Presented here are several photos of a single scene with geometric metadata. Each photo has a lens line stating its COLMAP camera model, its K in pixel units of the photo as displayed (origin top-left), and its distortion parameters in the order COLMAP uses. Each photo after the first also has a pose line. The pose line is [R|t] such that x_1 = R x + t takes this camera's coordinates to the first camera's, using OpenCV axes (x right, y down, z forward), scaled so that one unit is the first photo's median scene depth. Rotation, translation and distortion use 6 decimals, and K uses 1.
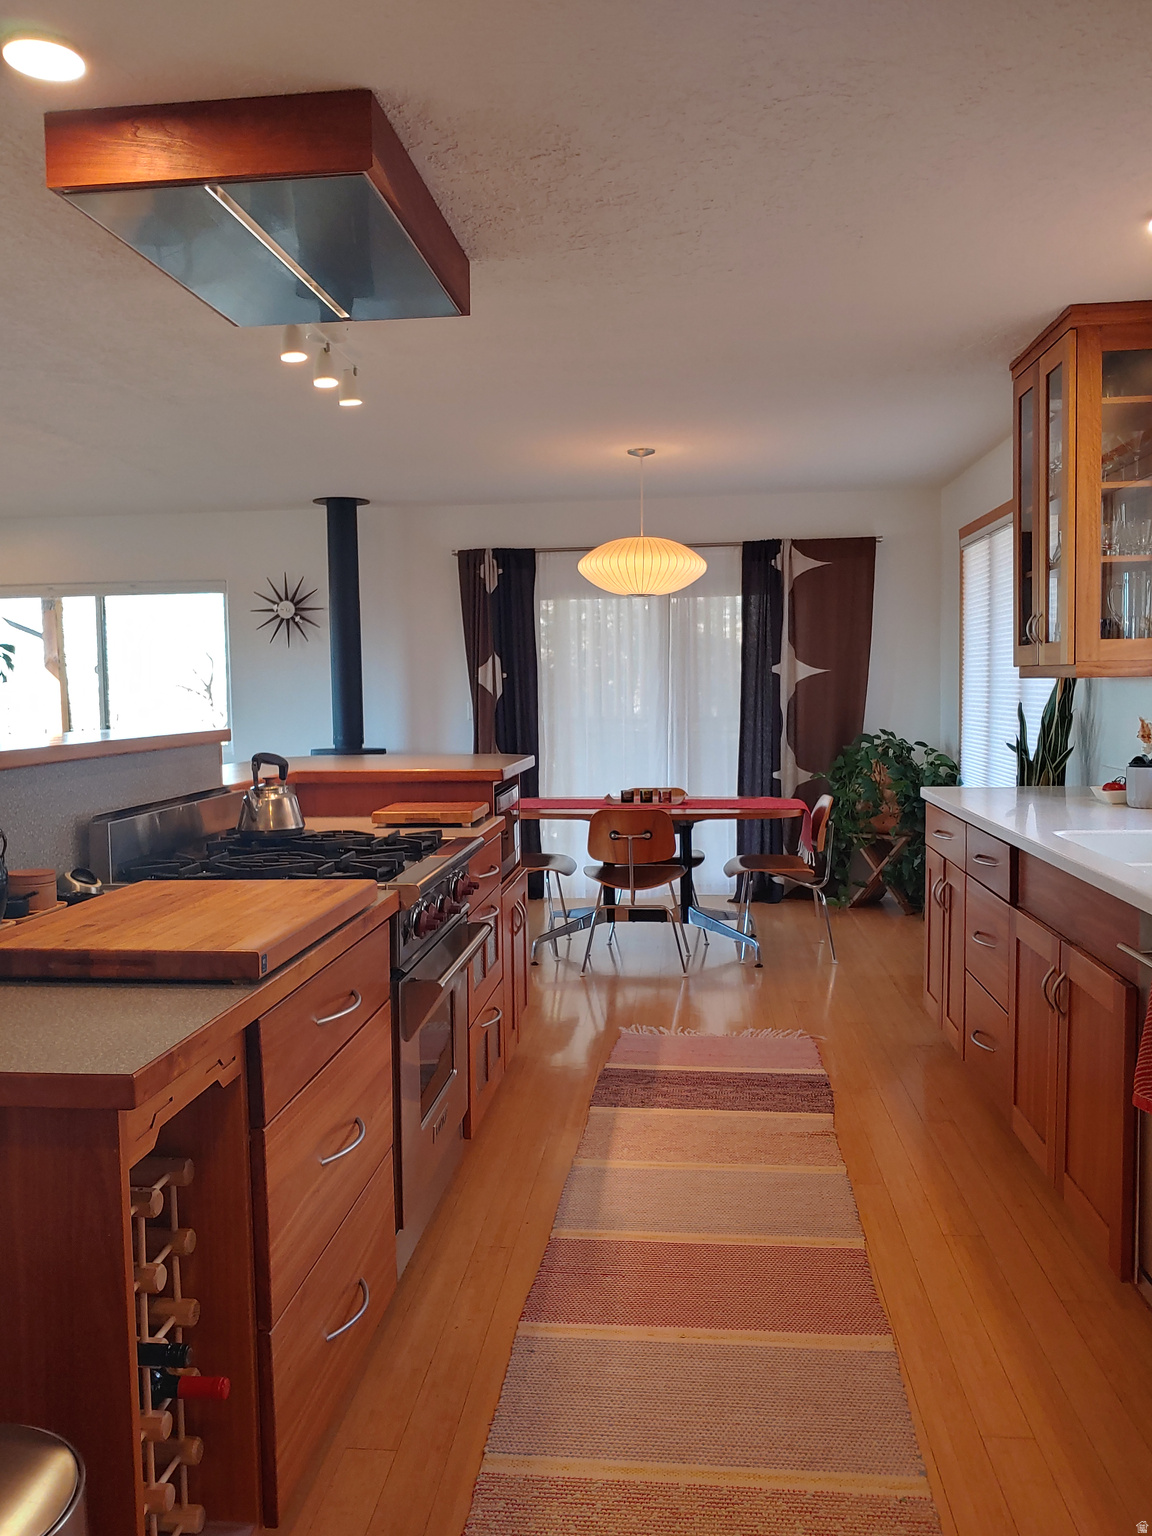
lens RADIAL K [[1216.7, 0, 576.0], [0, 1216.7, 768.0], [0, 0, 1]] dist [-0.001152, -0.015692]
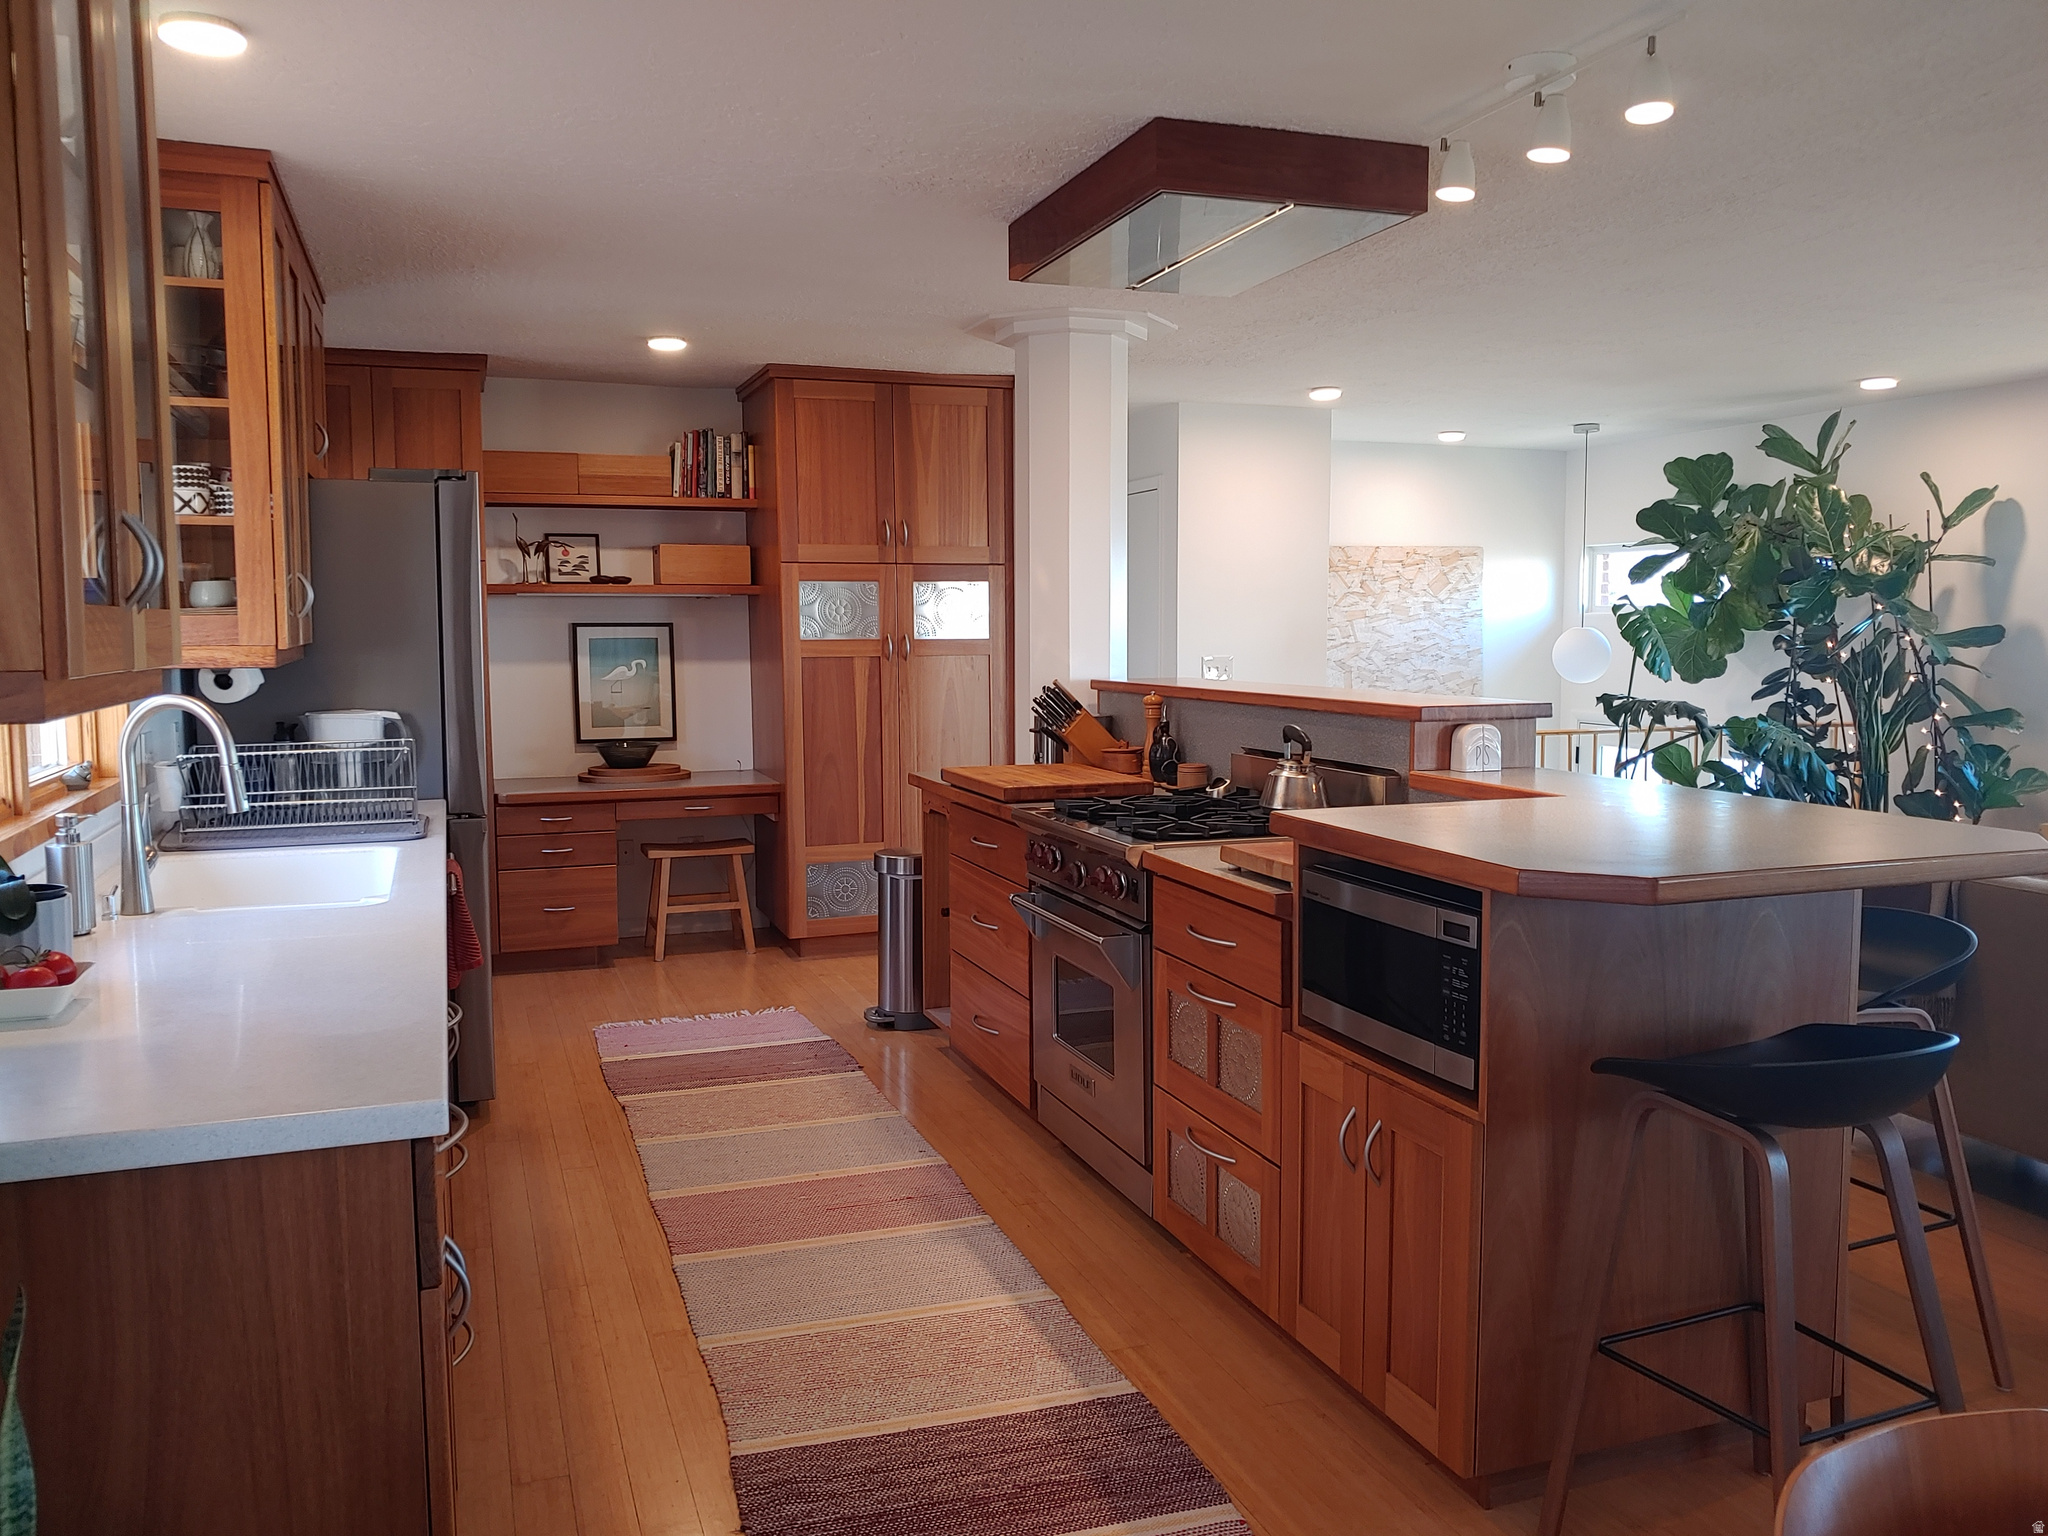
lens RADIAL K [[1595.4, 0, 1024.0], [0, 1595.4, 768.0], [0, 0, 1]] dist [0.001979, -0.008791]
pose [[-0.901476, 0.063341, -0.428169, 0.478758], [-0.007416, 0.986829, 0.161599, -0.184440], [0.432765, 0.148852, -0.889133, 2.071954]]
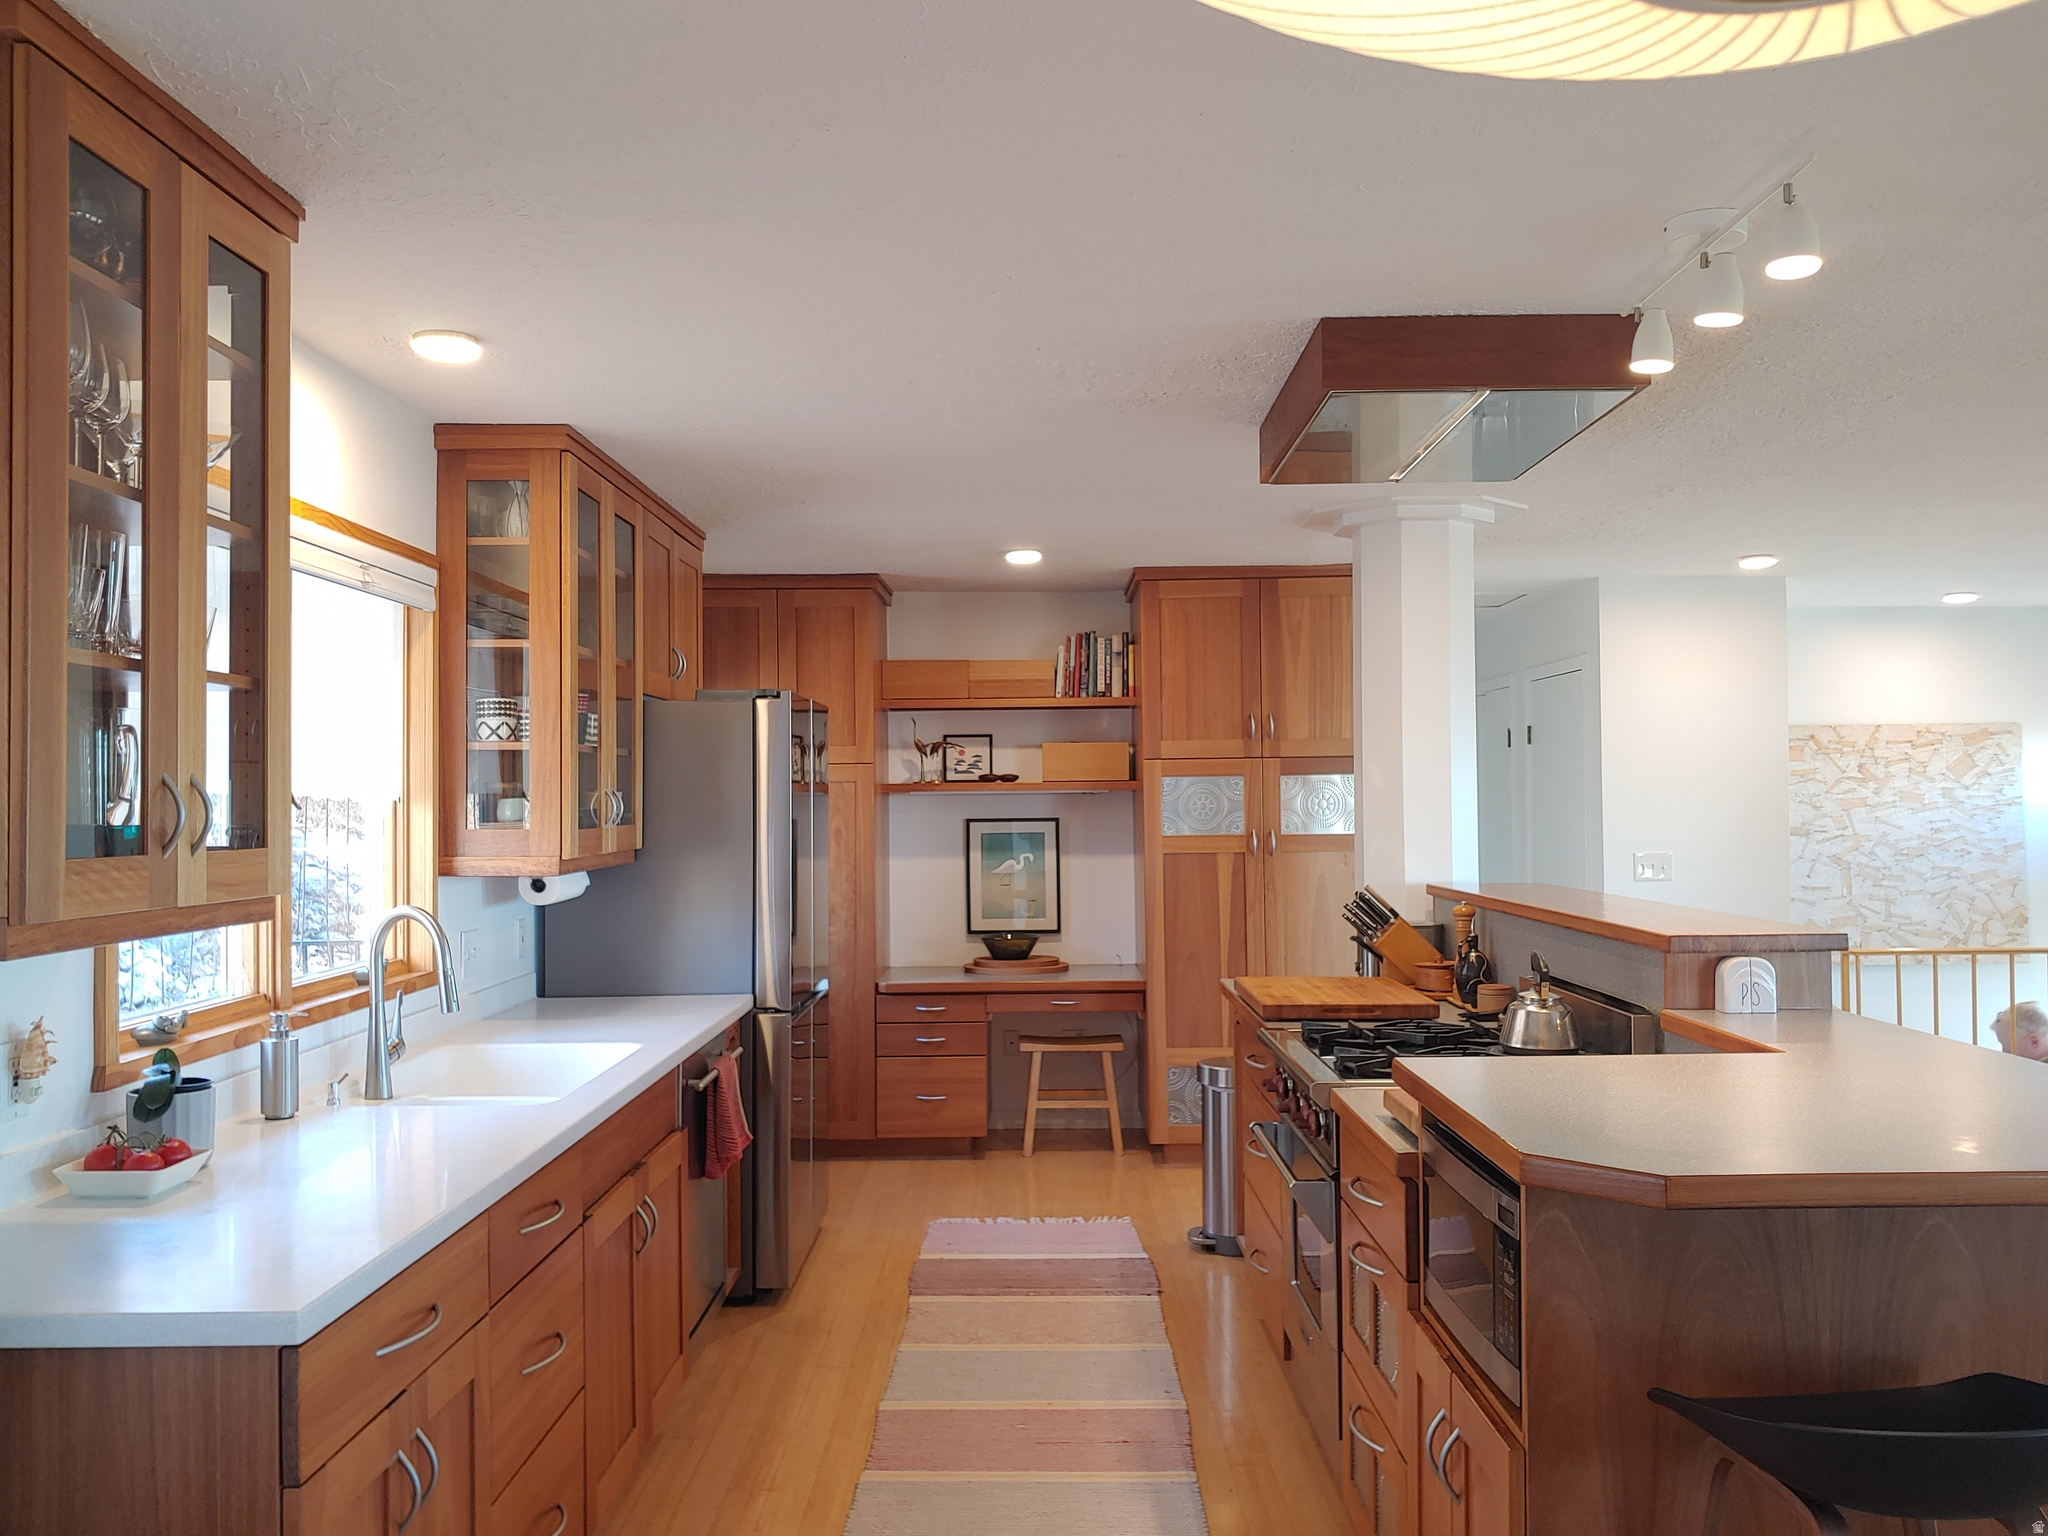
lens RADIAL K [[1622.3, 0, 1024.0], [0, 1622.3, 768.0], [0, 0, 1]] dist [-0.001152, -0.015692]
pose [[-0.995362, 0.027764, -0.092109, 0.202220], [0.023239, 0.998487, 0.049838, -0.209966], [0.093354, 0.047466, -0.994501, 2.136087]]
